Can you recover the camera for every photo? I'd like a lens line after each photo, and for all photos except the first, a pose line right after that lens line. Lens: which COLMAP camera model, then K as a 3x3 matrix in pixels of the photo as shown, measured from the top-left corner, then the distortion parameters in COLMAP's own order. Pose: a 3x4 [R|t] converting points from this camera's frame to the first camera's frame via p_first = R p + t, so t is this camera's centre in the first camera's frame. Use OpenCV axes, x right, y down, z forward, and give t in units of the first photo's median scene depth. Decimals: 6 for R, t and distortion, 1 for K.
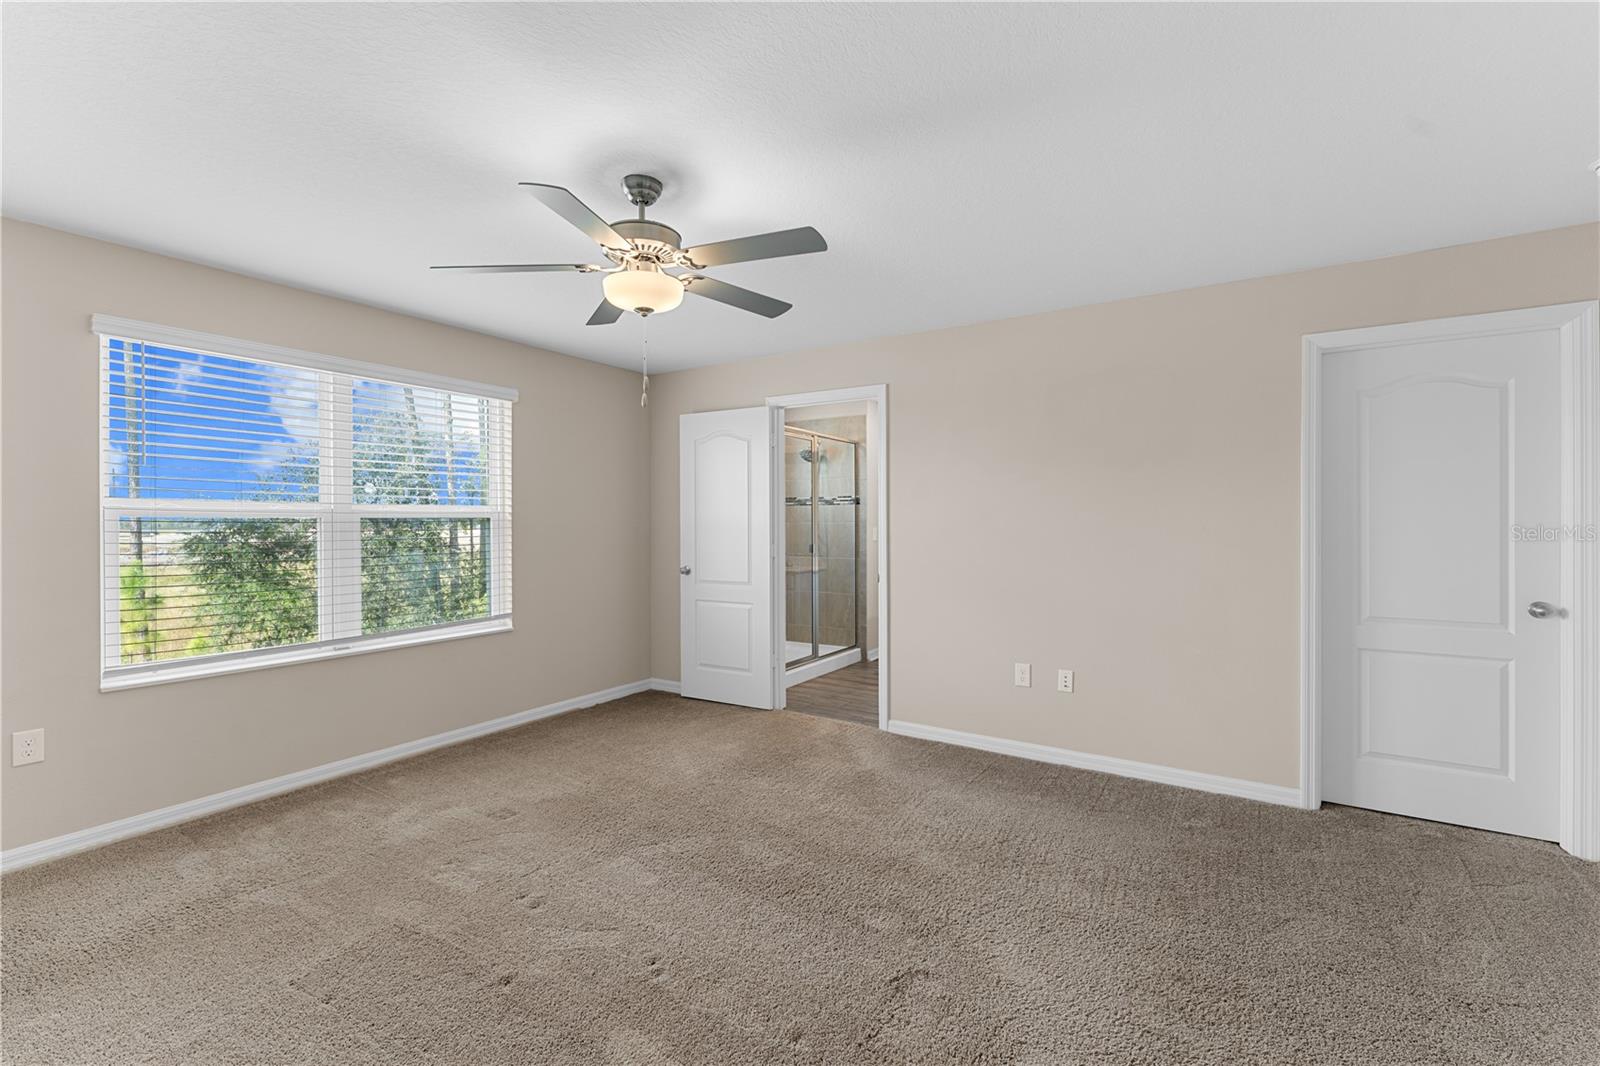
lens RADIAL K [[687.2, 0, 799.8], [0, 687.2, 525.7], [0, 0, 1]] dist [0.000032, 0.000116]
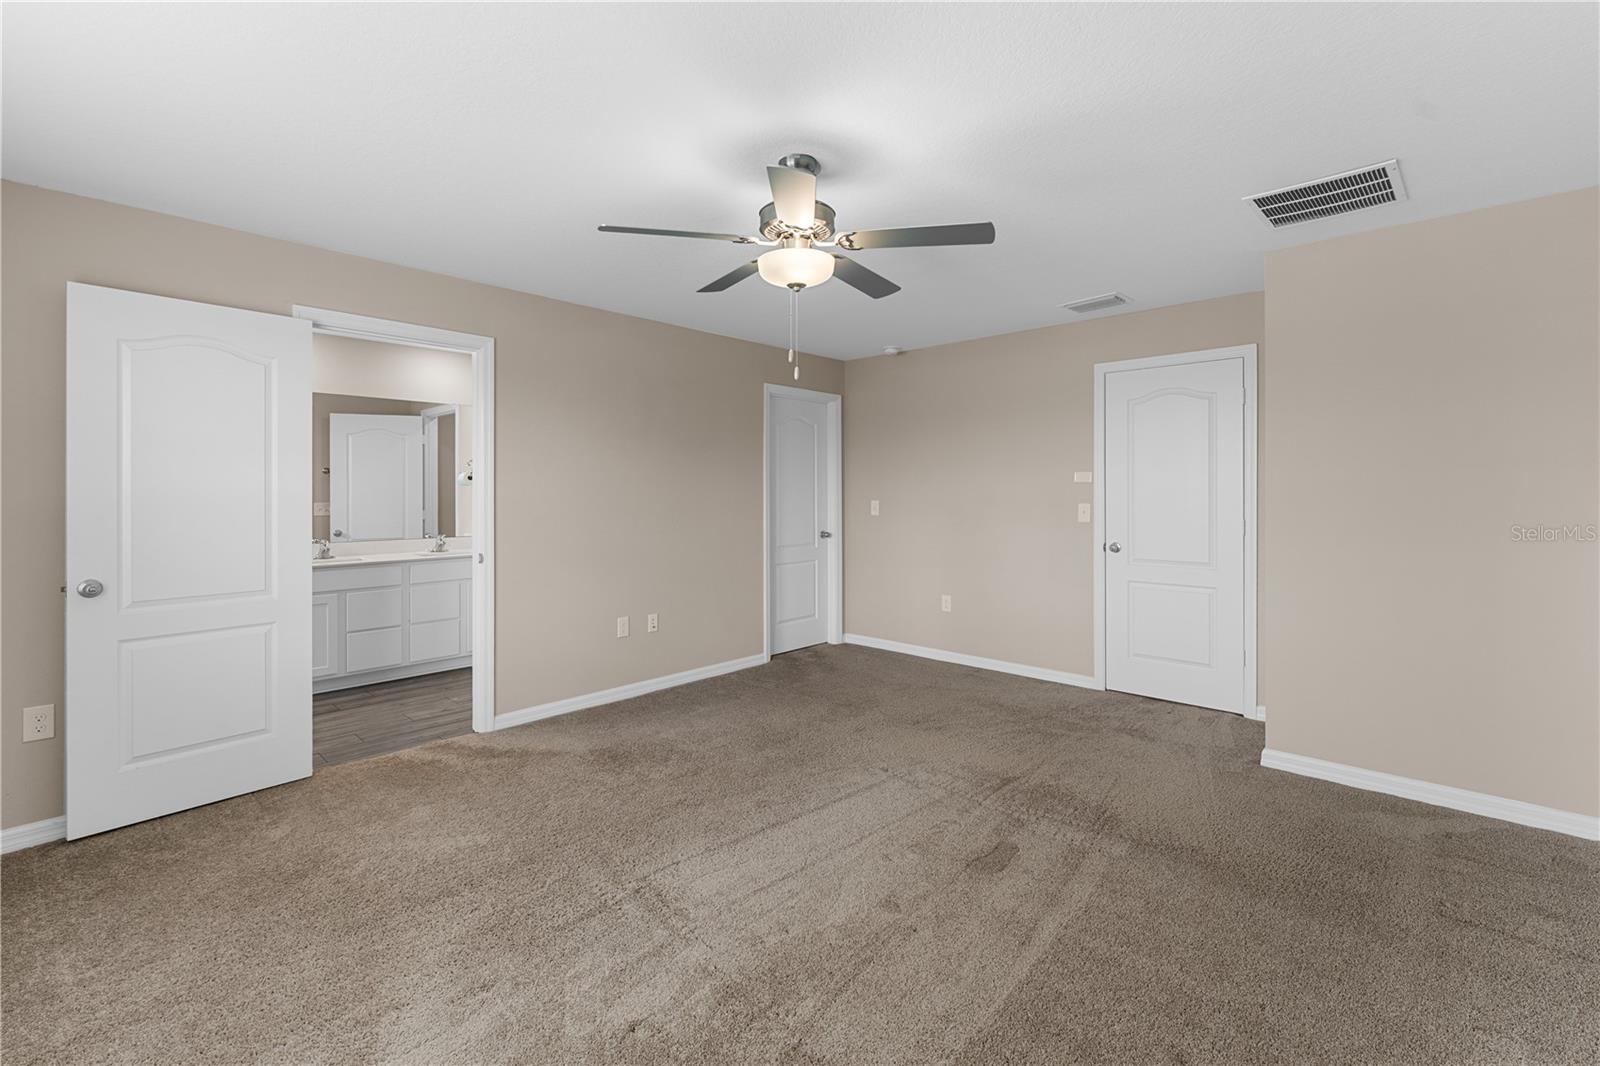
lens RADIAL K [[710.5, 0, 805.5], [0, 710.5, 491.7], [0, 0, 1]] dist [0.001104, 0.000182]
pose [[0.158834, 0.000696, 0.987305, -0.788006], [0.005423, 0.999984, -0.001577, -0.004729], [-0.987290, 0.005605, 0.158828, 0.505720]]
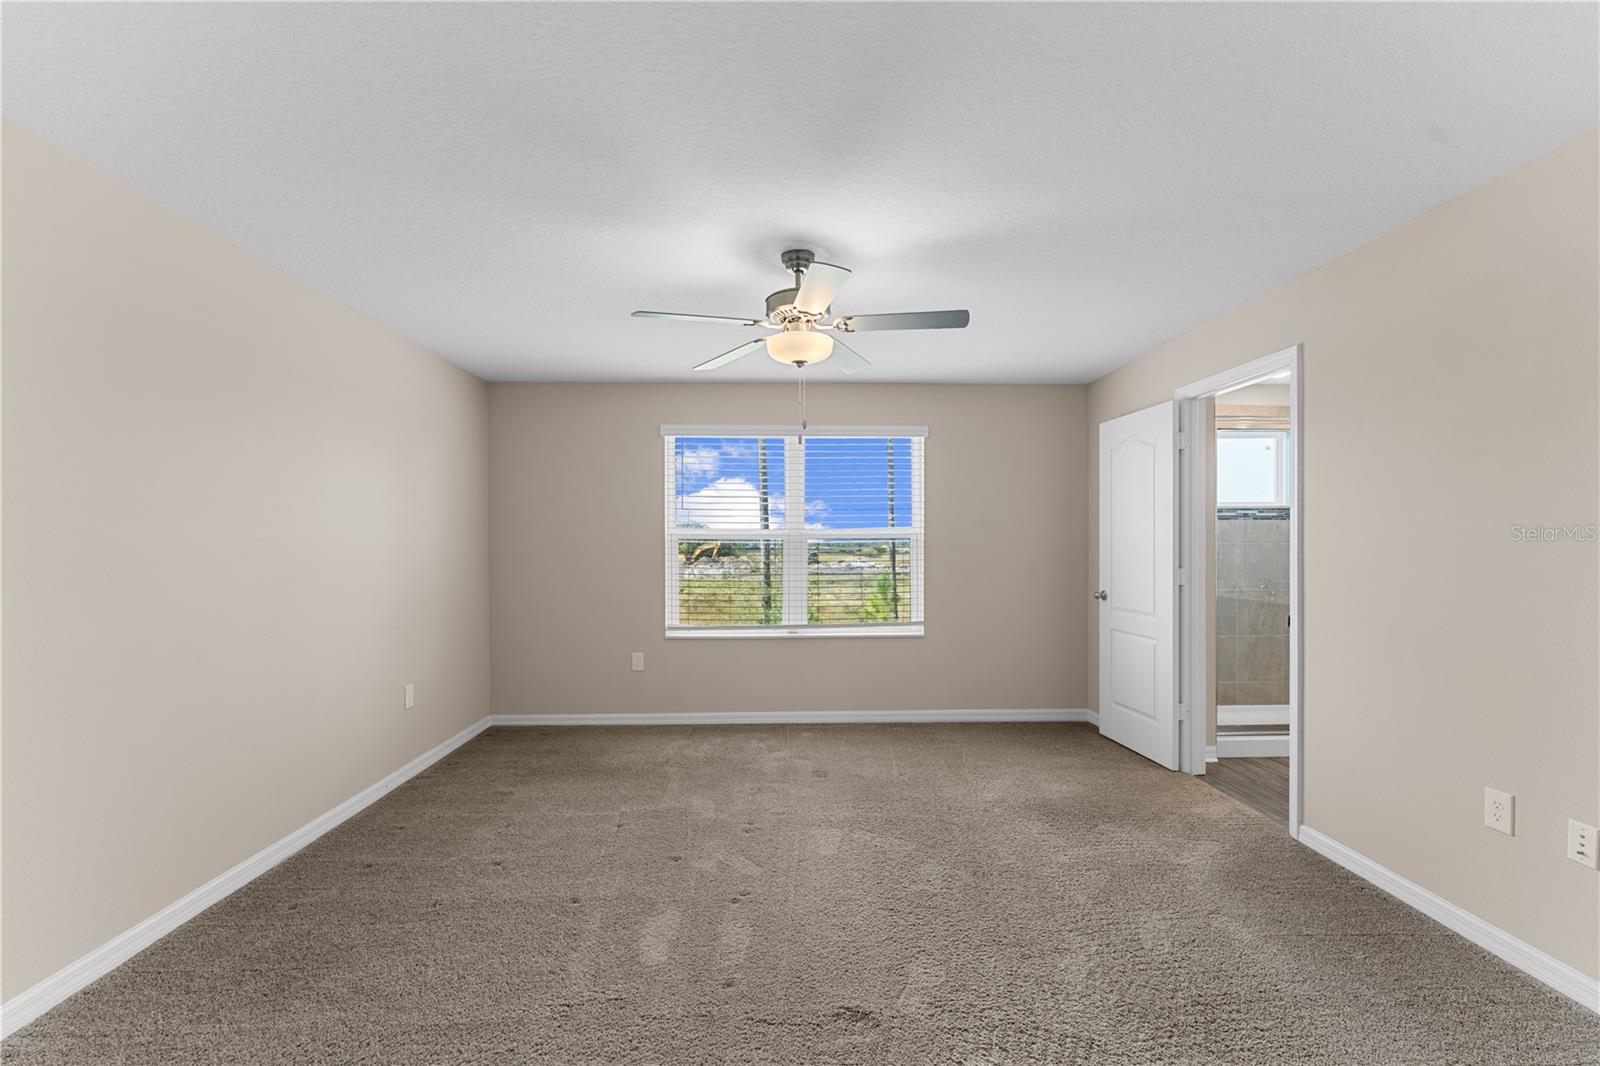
lens RADIAL K [[691.8, 0, 796.5], [0, 691.8, 544.1], [0, 0, 1]] dist [-0.000046, -0.000096]
pose [[0.563982, 0.001366, -0.825786, 0.468382], [-0.003931, 0.999992, -0.001031, 0.000577], [0.825778, 0.003827, 0.563982, 0.197419]]
